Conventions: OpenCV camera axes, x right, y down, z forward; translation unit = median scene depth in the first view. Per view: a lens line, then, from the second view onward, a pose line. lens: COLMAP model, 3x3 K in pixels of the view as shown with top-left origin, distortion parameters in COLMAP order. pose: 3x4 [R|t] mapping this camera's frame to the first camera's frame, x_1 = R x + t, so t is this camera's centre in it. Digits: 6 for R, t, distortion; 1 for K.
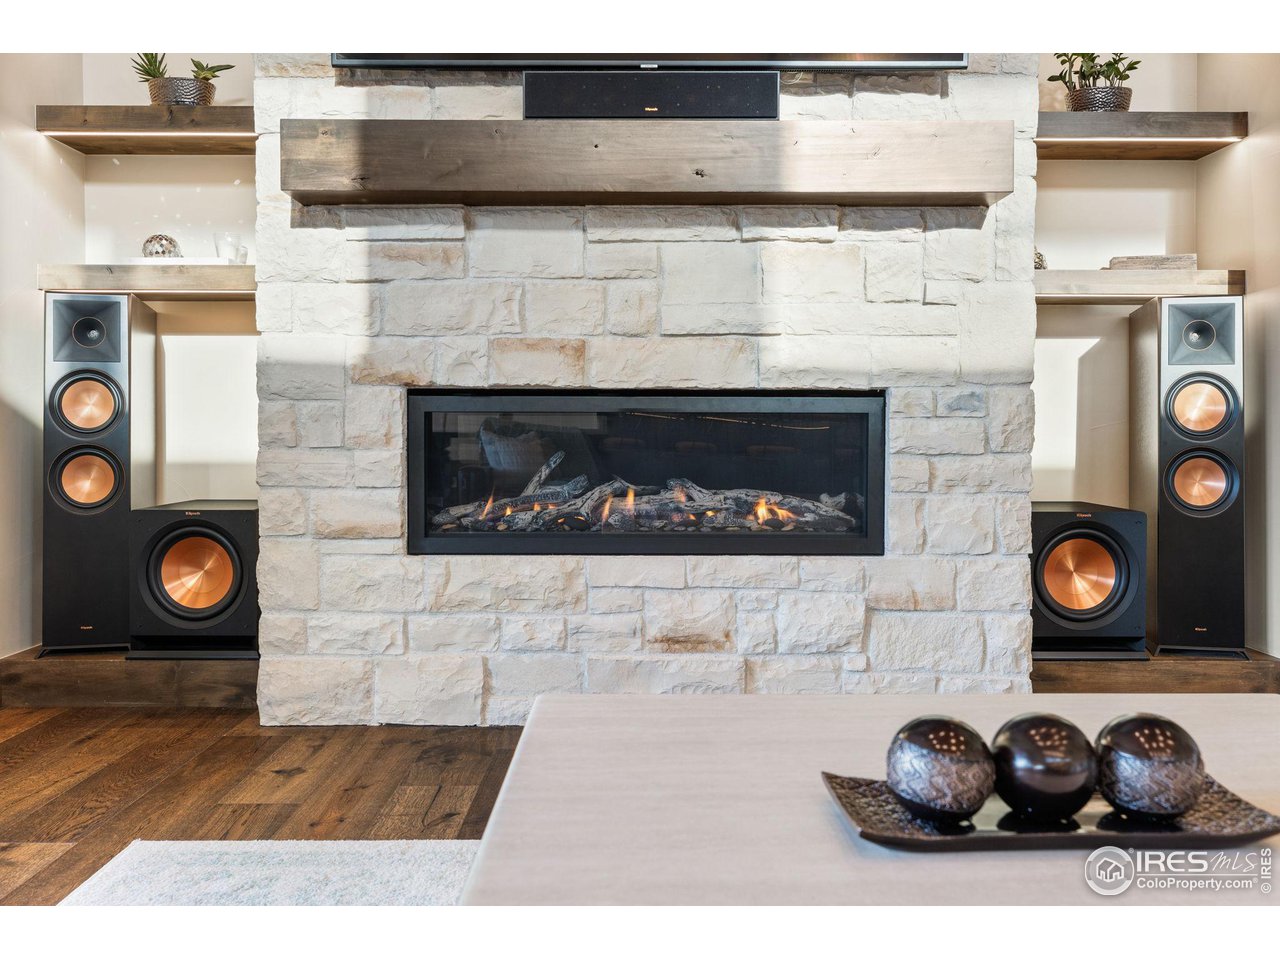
lens RADIAL K [[1145.9, 0, 636.1], [0, 1145.9, 453.7], [0, 0, 1]] dist [-0.006505, -0.007667]
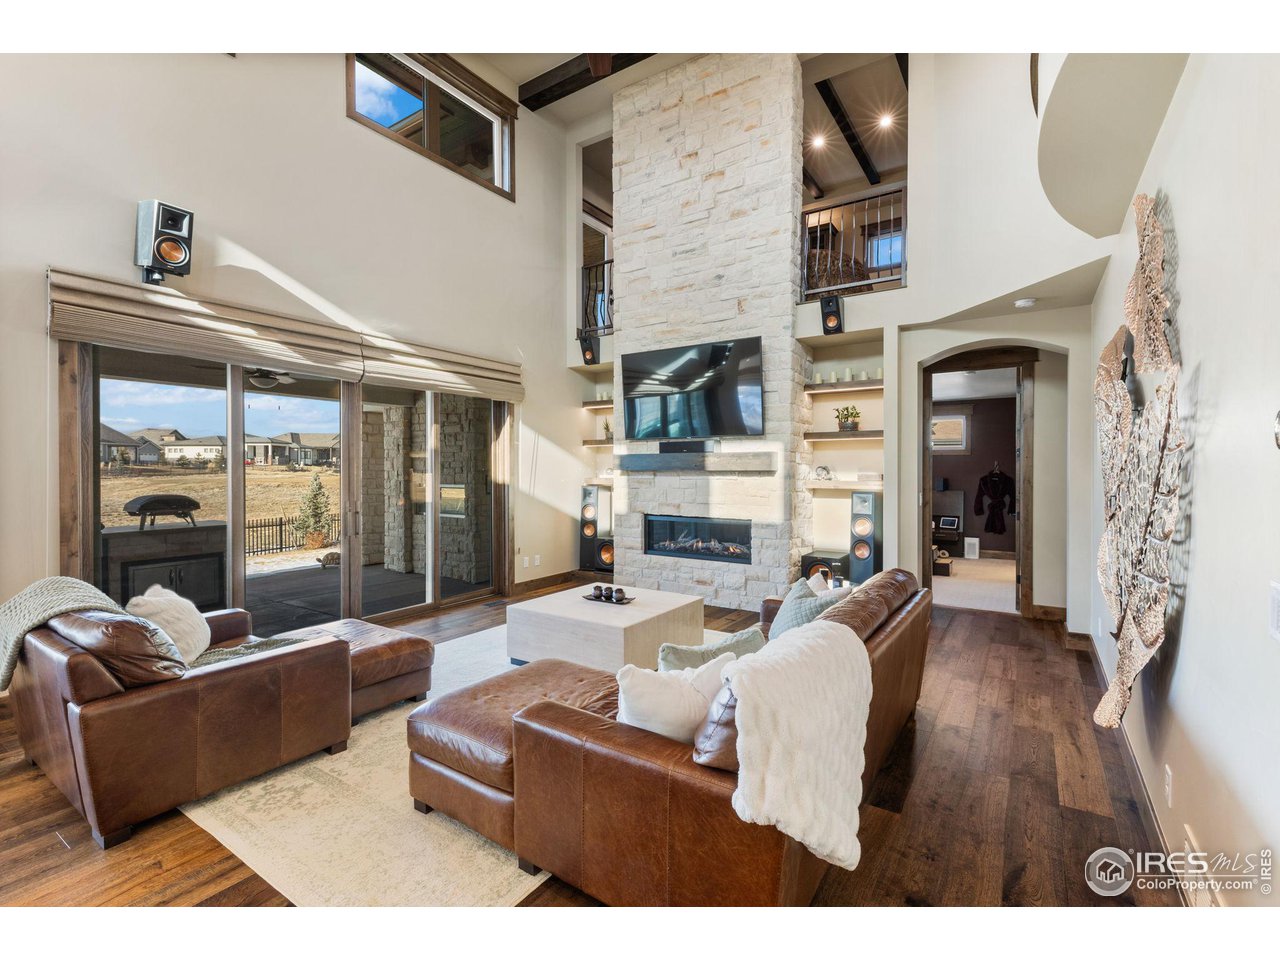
lens RADIAL K [[582.5, 0, 642.9], [0, 582.5, 480.6], [0, 0, 1]] dist [-0.005833, -0.001322]
pose [[0.828247, 0.010668, -0.560262, 0.977150], [-0.011343, 0.999933, 0.002271, -0.182115], [0.560249, 0.004474, 0.828312, -0.744230]]
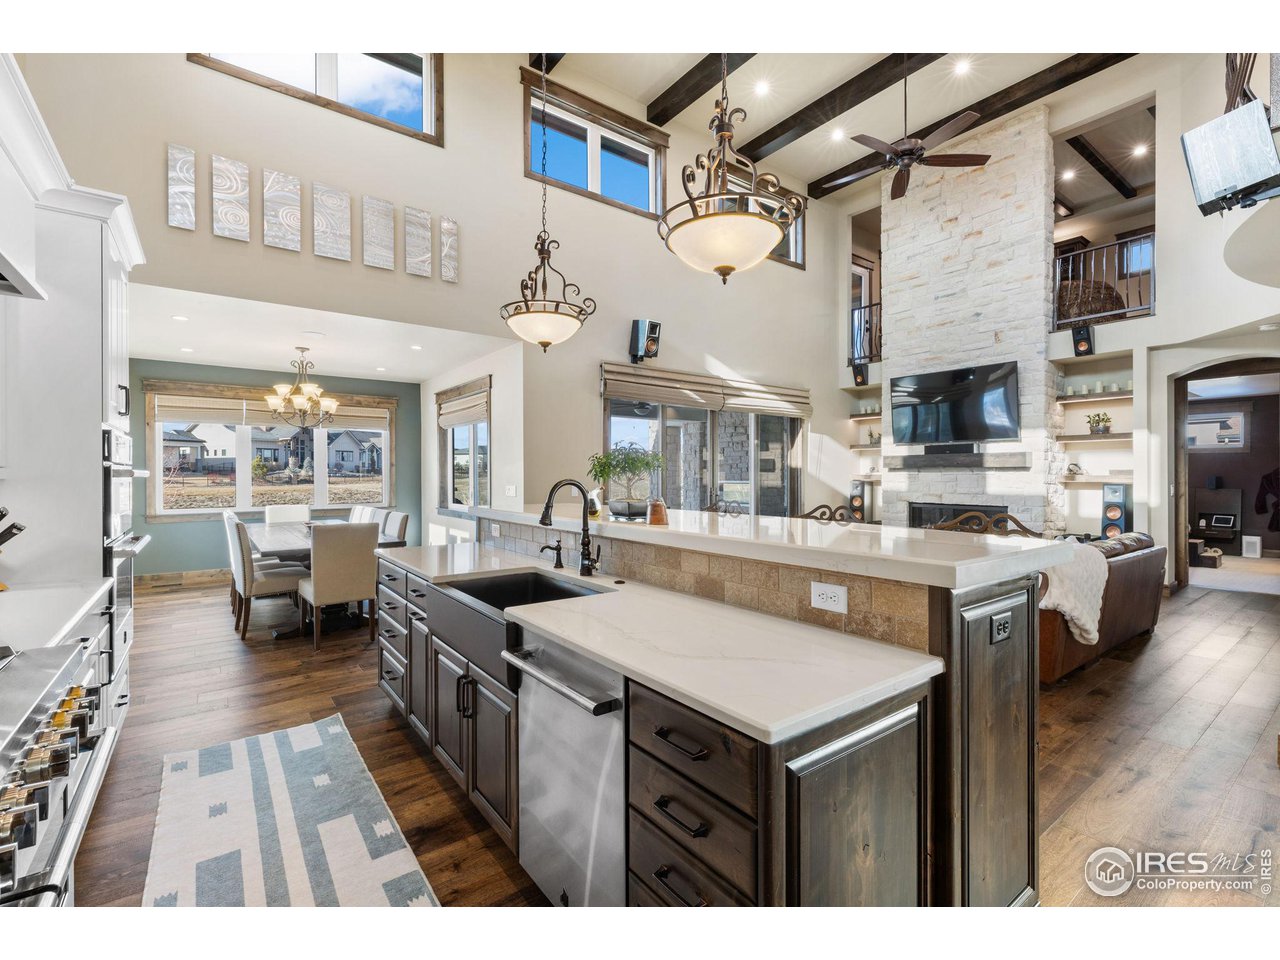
lens RADIAL K [[582.5, 0, 646.6], [0, 582.5, 478.6], [0, 0, 1]] dist [-0.005833, -0.001322]
pose [[0.600233, 0.004874, -0.799810, 1.216132], [-0.013623, 0.999899, -0.004130, -0.138522], [0.799709, 0.013374, 0.600239, -1.565010]]
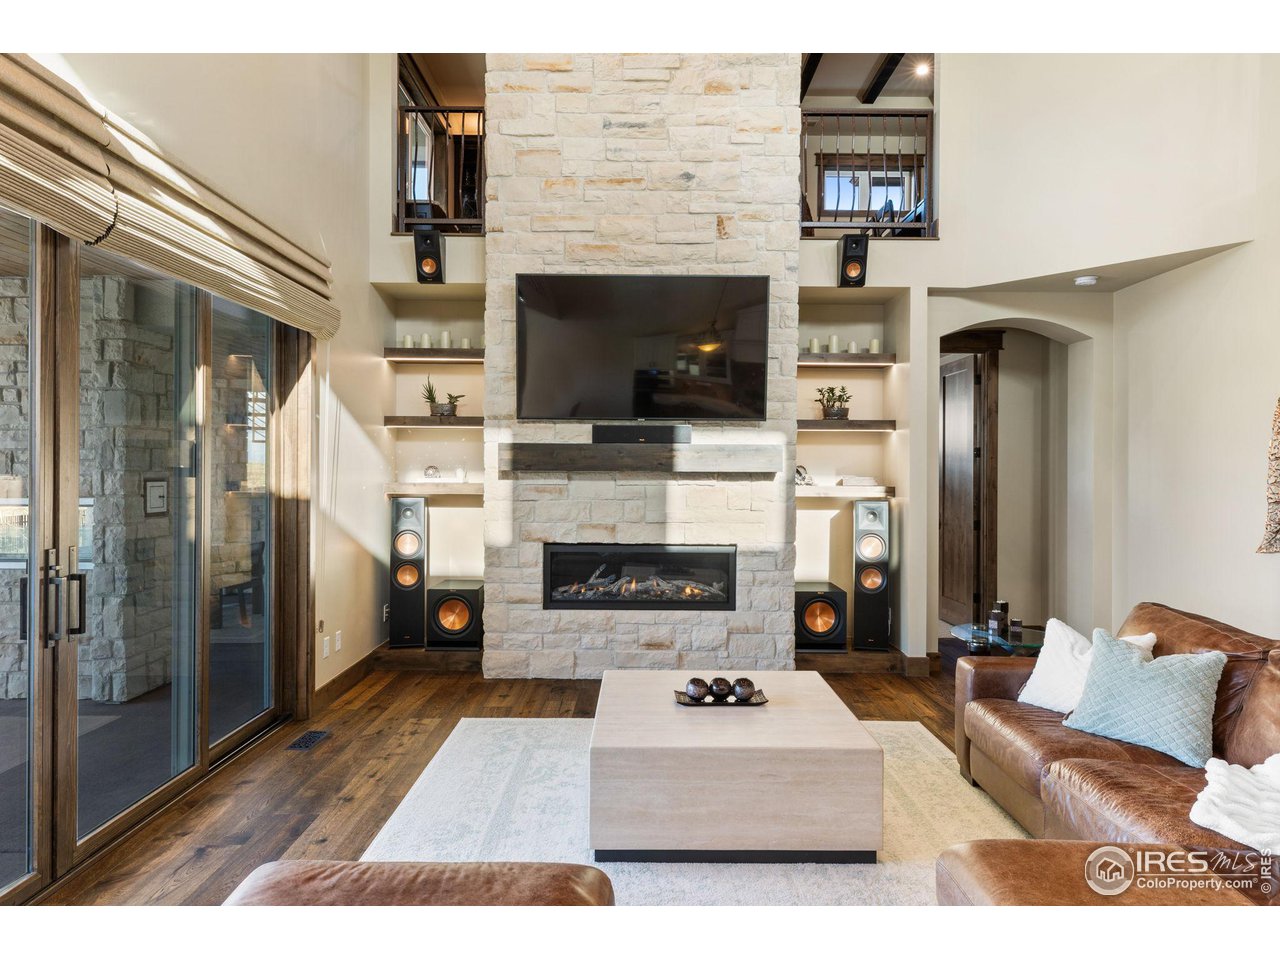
lens RADIAL K [[807.4, 0, 642.9], [0, 807.4, 482.0], [0, 0, 1]] dist [0.001367, -0.001922]
pose [[0.999976, 0.006267, 0.002828, 0.009647], [-0.006251, 0.999964, -0.005711, -0.181137], [-0.002863, 0.005694, 0.999980, -0.758385]]
